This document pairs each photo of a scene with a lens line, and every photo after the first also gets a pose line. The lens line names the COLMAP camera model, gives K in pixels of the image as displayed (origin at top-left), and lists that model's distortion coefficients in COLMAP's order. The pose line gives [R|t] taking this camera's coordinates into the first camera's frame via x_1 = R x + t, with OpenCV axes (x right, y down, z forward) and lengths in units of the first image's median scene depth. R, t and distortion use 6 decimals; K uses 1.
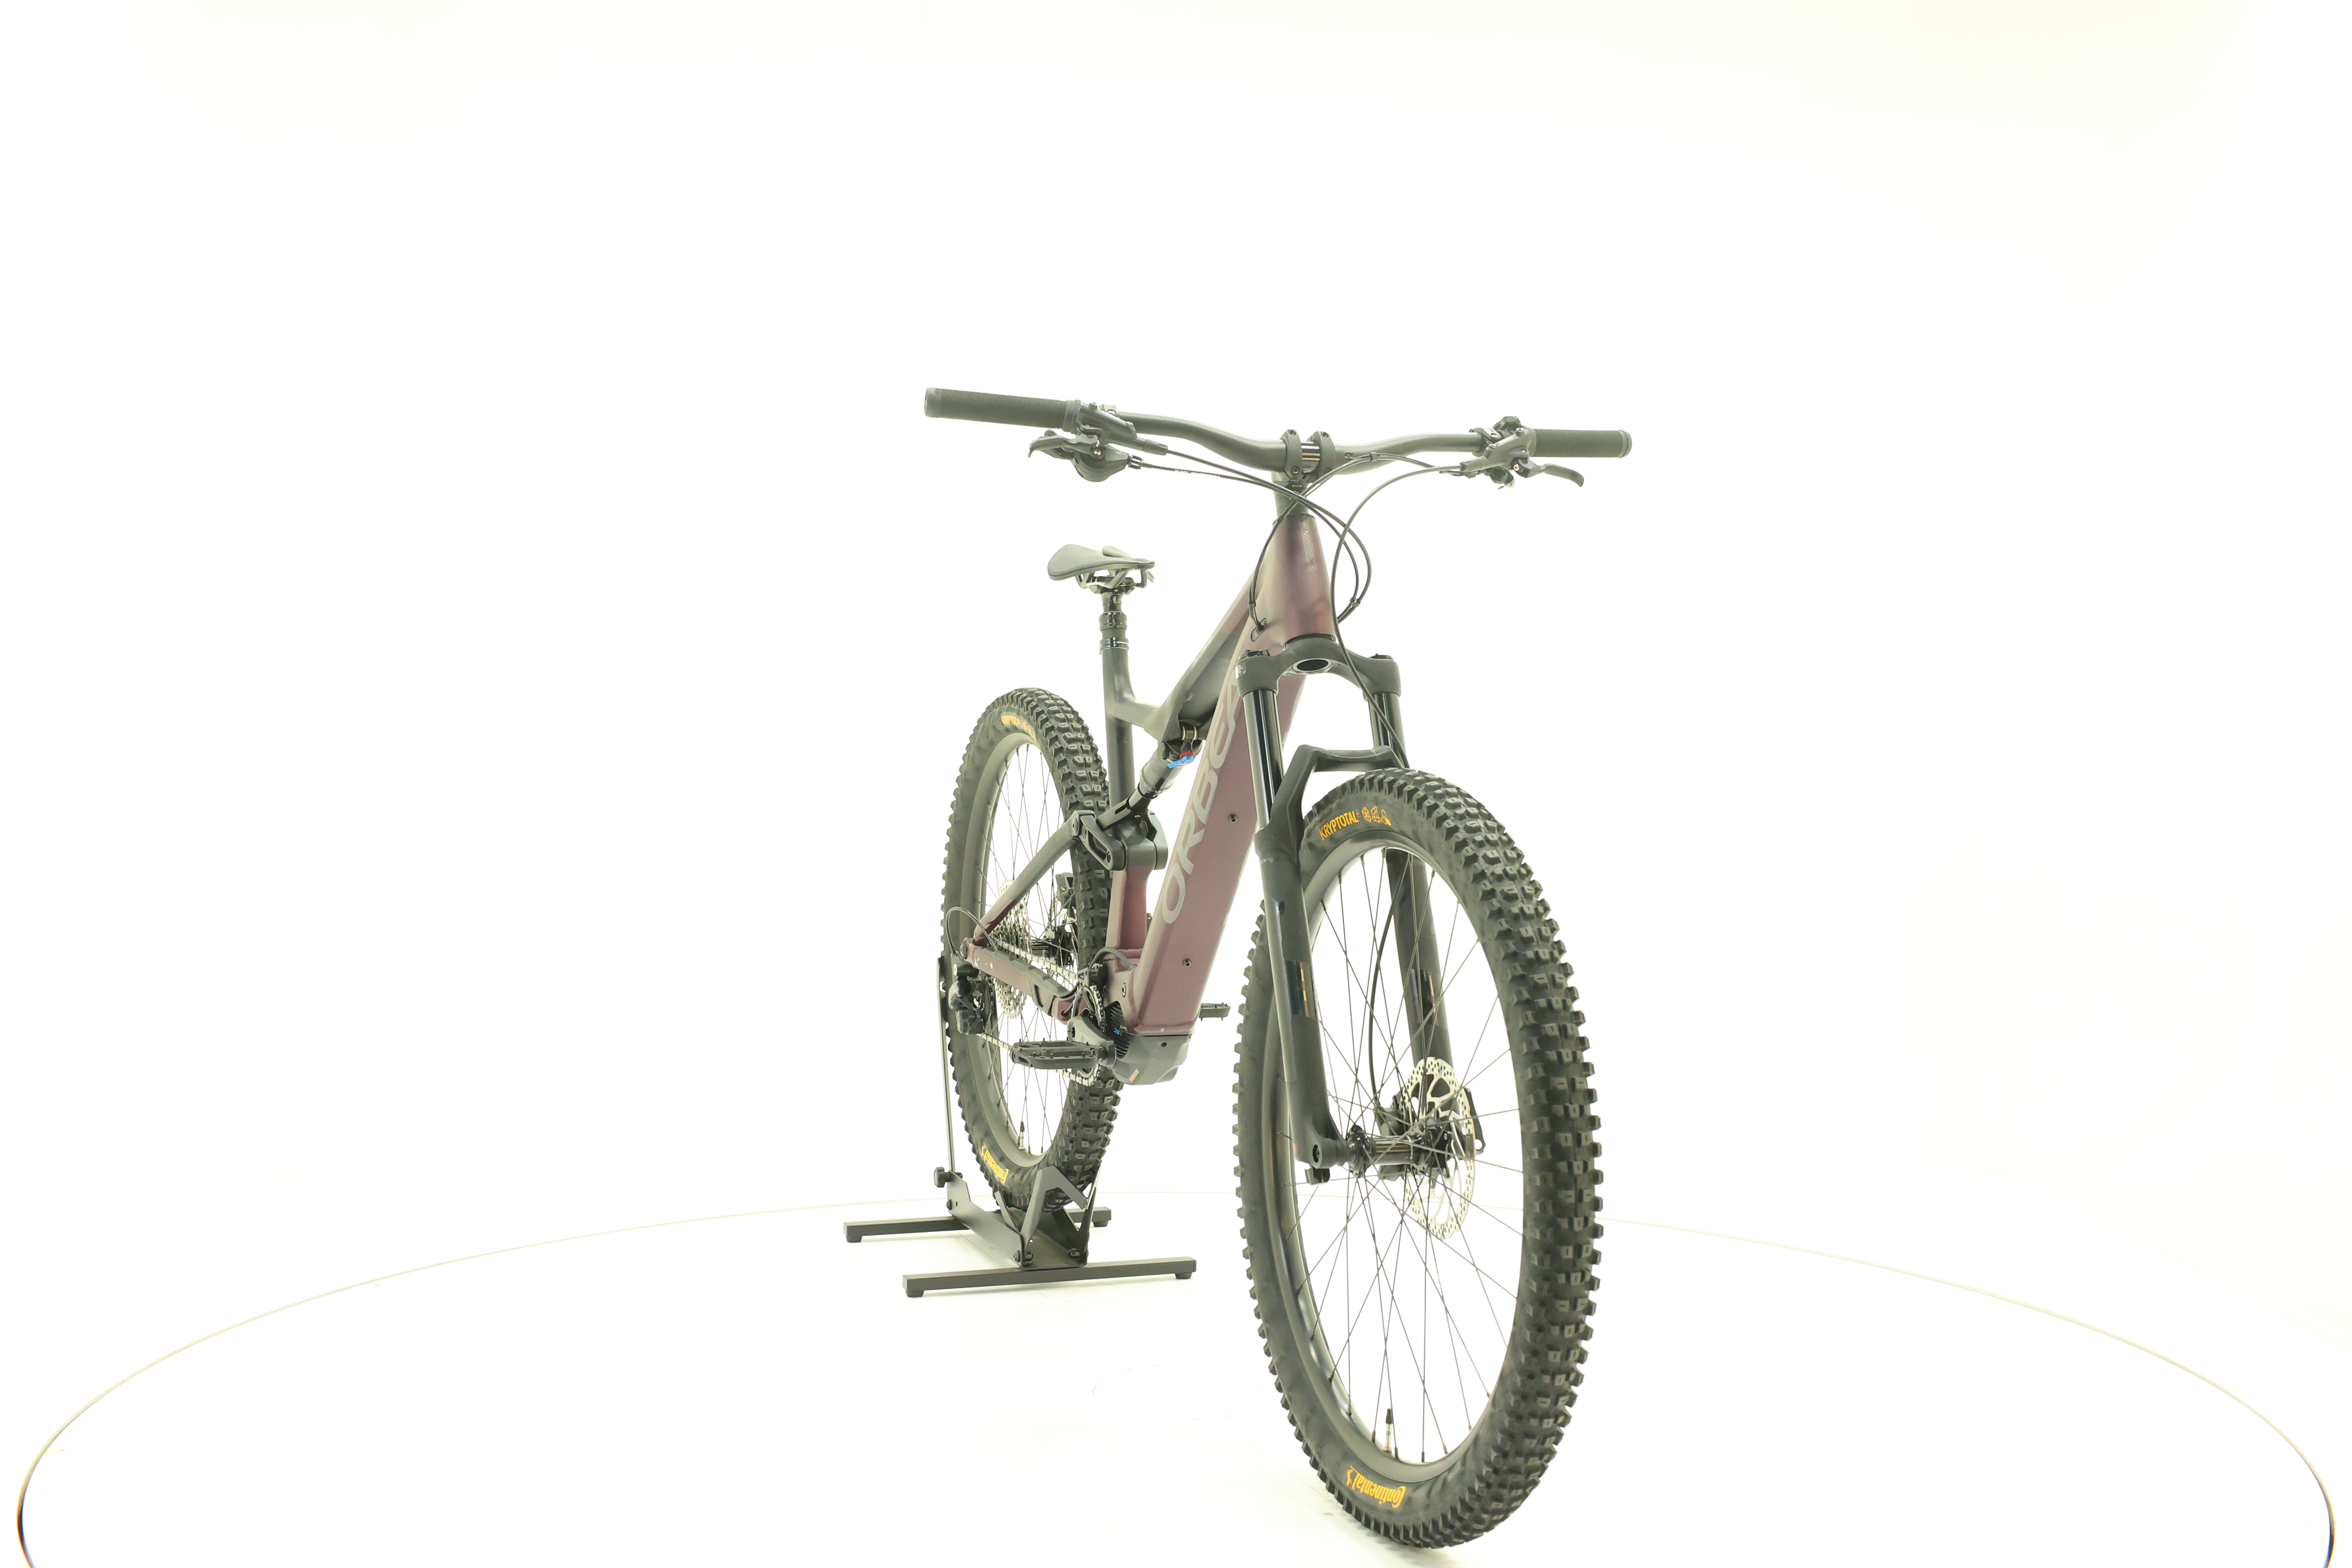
lens RADIAL K [[2506.9, 0, 1171.0], [0, 2506.9, 786.2], [0, 0, 1]] dist [0.028874, 0.000000]
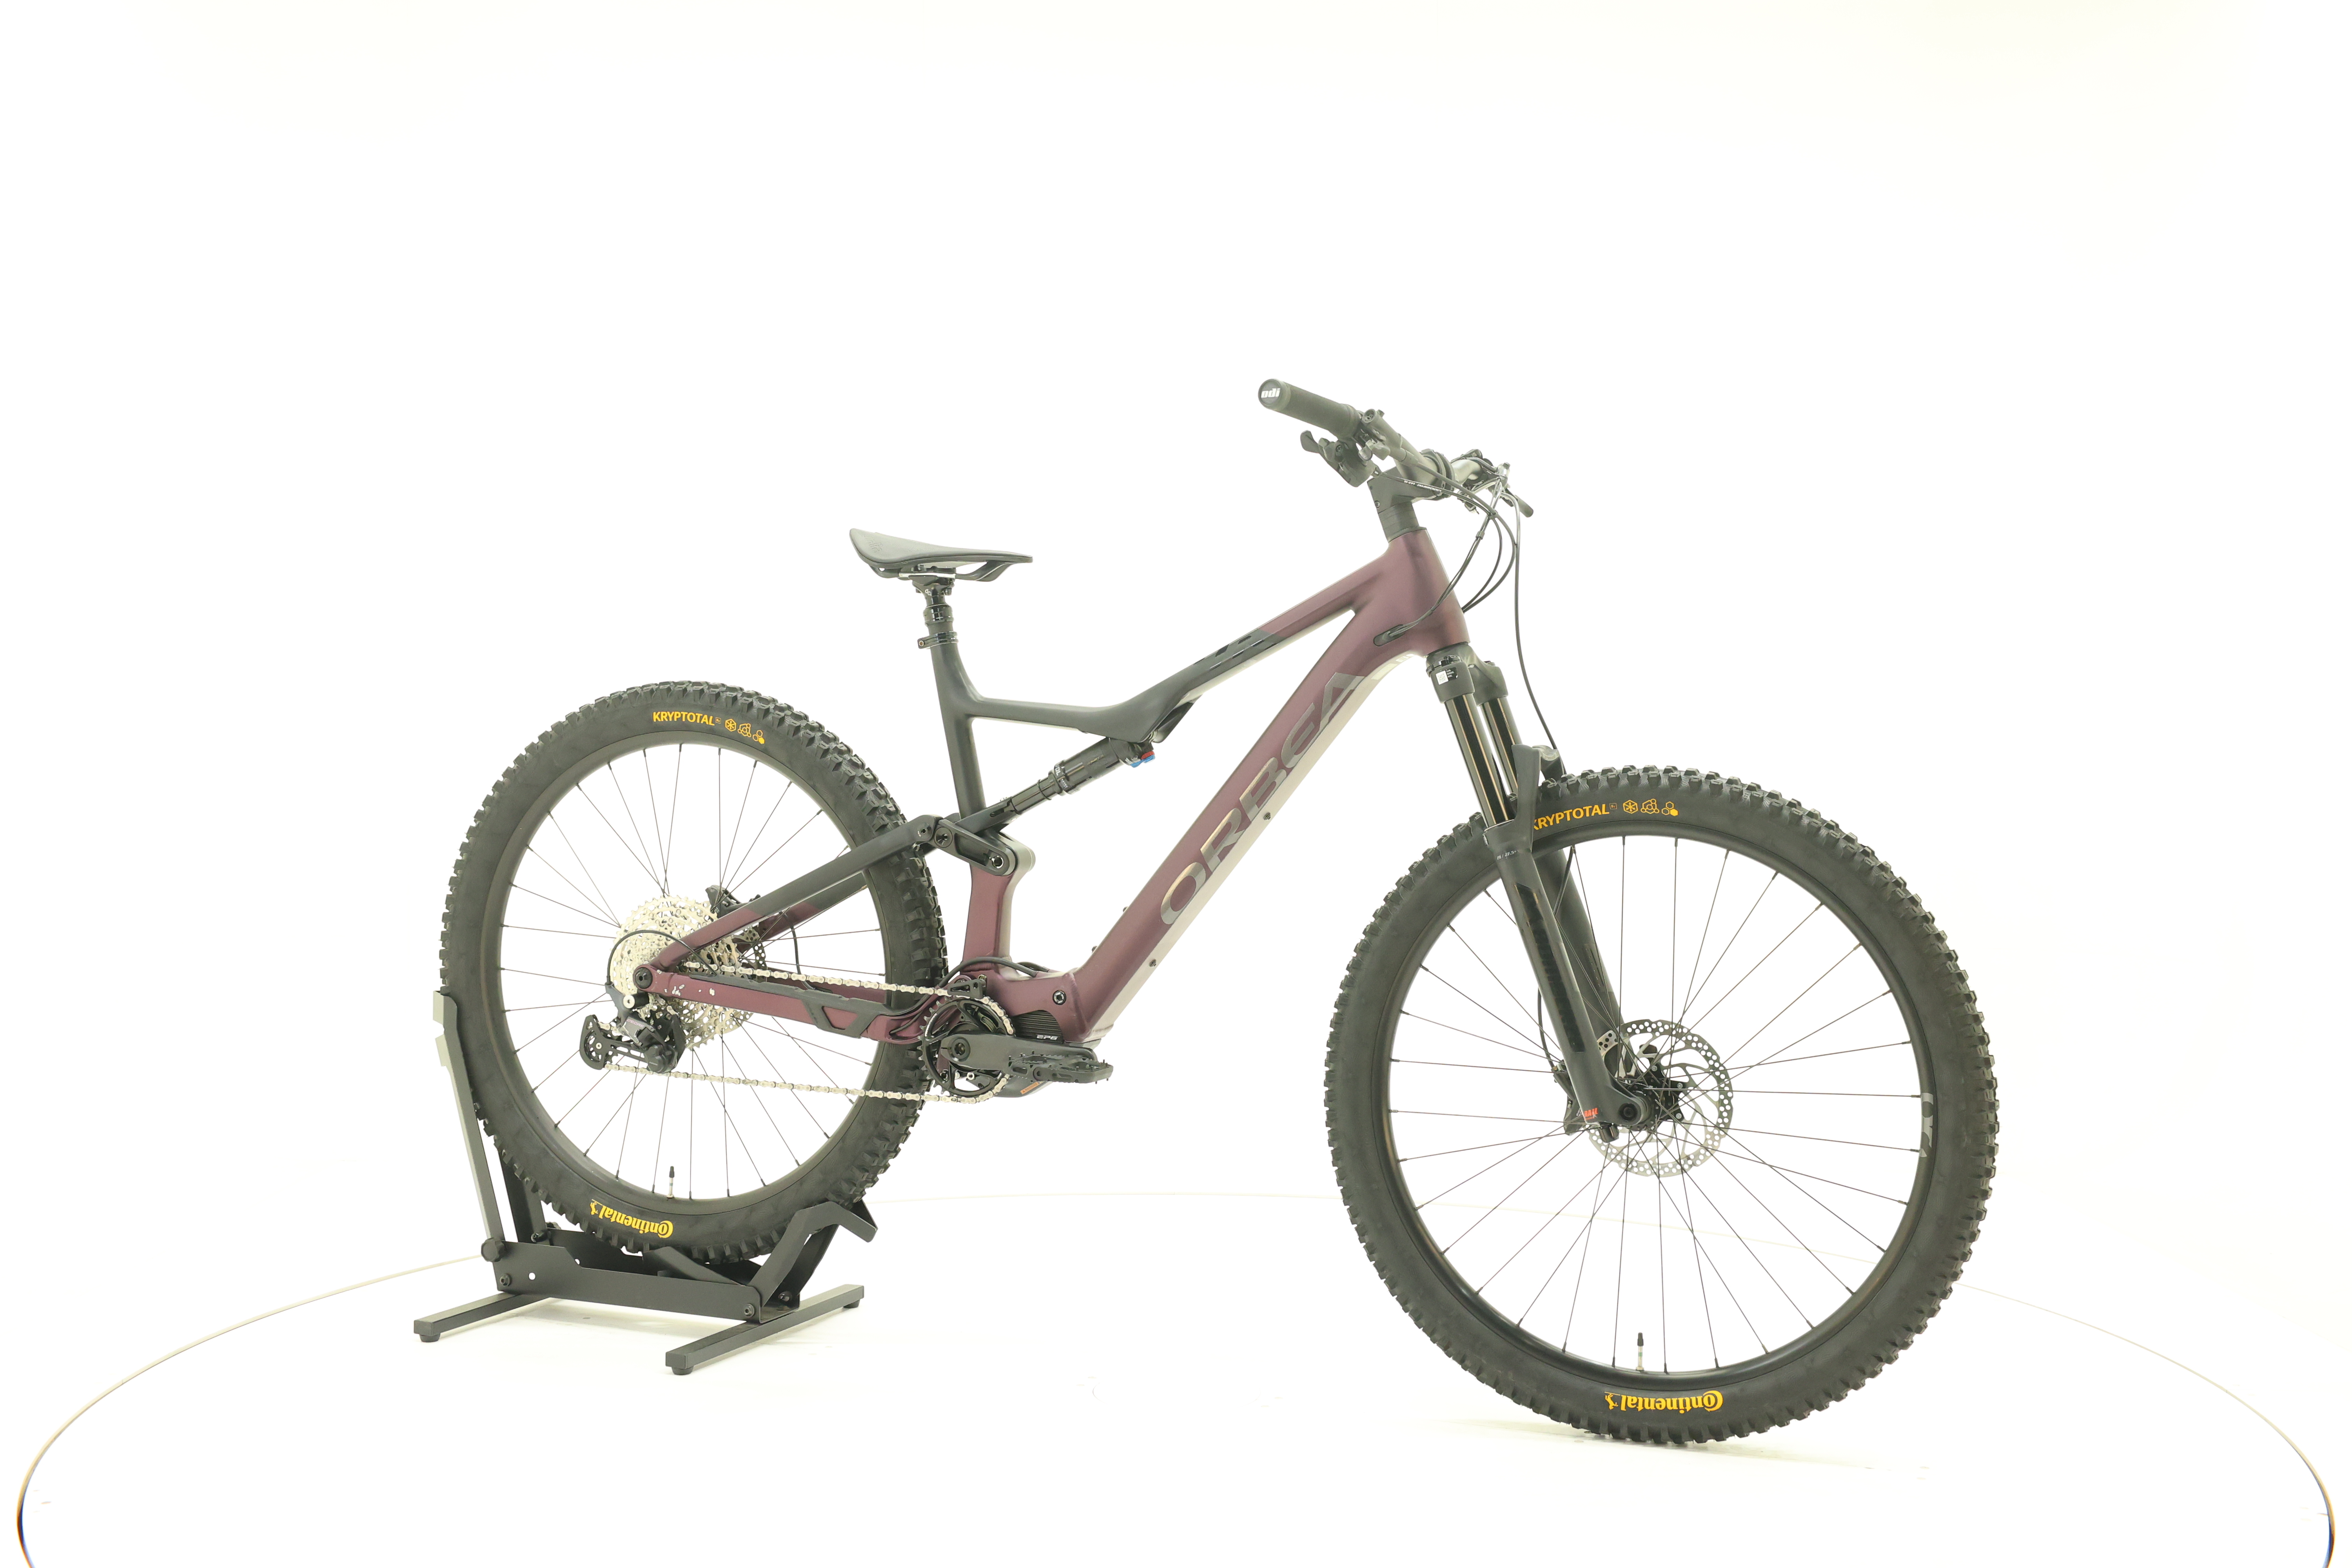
lens RADIAL K [[2506.9, 0, 1165.2], [0, 2506.9, 777.7], [0, 0, 1]] dist [0.028874, 0.000000]
pose [[0.679737, -0.012467, 0.733350, -0.782209], [0.013799, 0.999896, 0.004208, -0.008028], [-0.733326, 0.007259, 0.679838, 0.343406]]
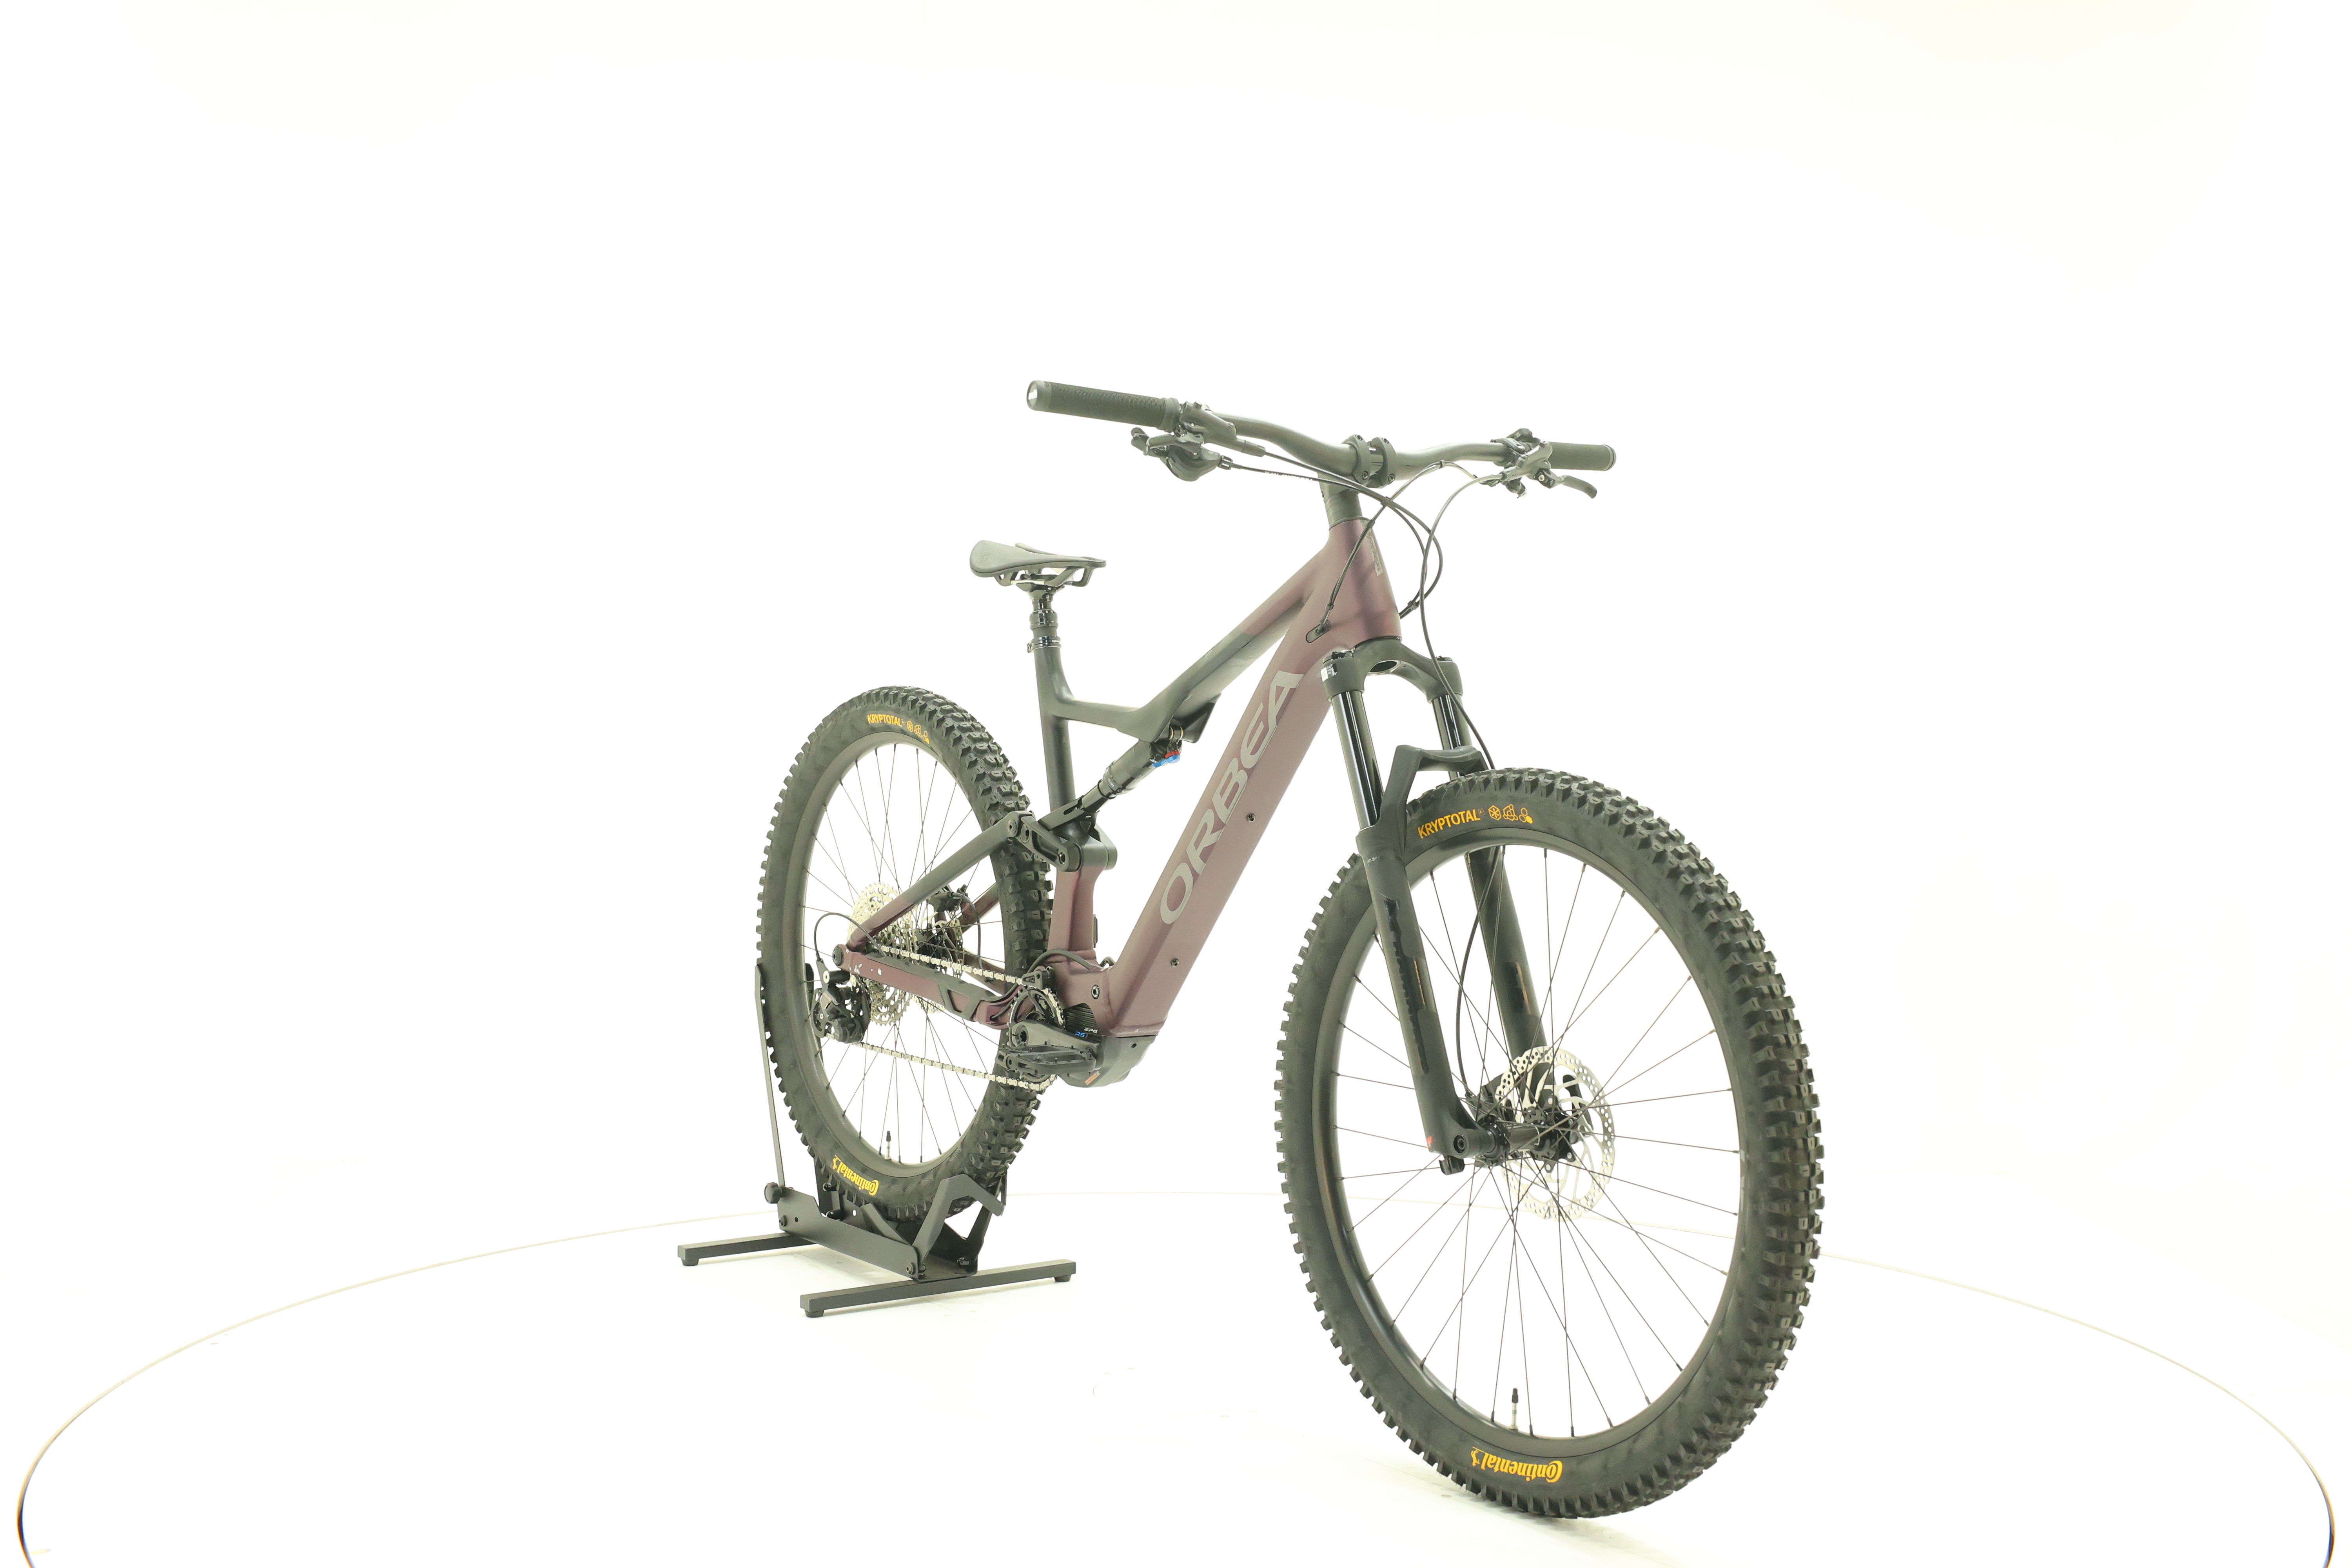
lens RADIAL K [[2506.9, 0, 1170.5], [0, 2506.9, 780.1], [0, 0, 1]] dist [0.028874, 0.000000]
pose [[0.959645, -0.004991, 0.281171, -0.299353], [0.005465, 0.999985, -0.000900, -0.001598], [-0.281163, 0.002400, 0.959657, 0.043377]]
